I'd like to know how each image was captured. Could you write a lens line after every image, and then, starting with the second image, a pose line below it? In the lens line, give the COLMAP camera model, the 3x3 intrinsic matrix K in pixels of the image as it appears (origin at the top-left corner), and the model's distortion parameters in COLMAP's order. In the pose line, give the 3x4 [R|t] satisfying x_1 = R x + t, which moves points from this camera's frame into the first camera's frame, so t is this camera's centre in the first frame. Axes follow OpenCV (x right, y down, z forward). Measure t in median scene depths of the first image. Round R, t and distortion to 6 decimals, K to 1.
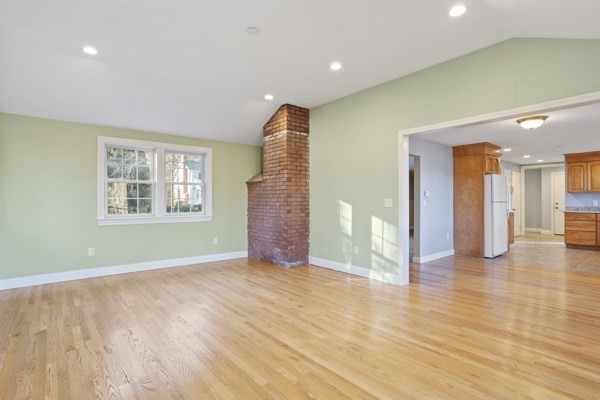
lens RADIAL K [[304.9, 0, 296.1], [0, 304.9, 200.2], [0, 0, 1]] dist [-0.016632, 0.010669]
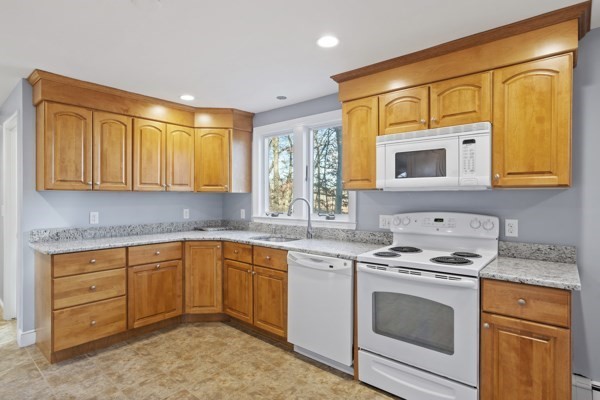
lens RADIAL K [[321.7, 0, 296.9], [0, 321.7, 197.9], [0, 0, 1]] dist [-0.019887, 0.005588]
pose [[-0.155061, -0.001266, 0.987904, 0.691164], [-0.005105, 0.999987, 0.000480, -0.024741], [-0.987892, -0.004969, -0.155065, 1.060567]]
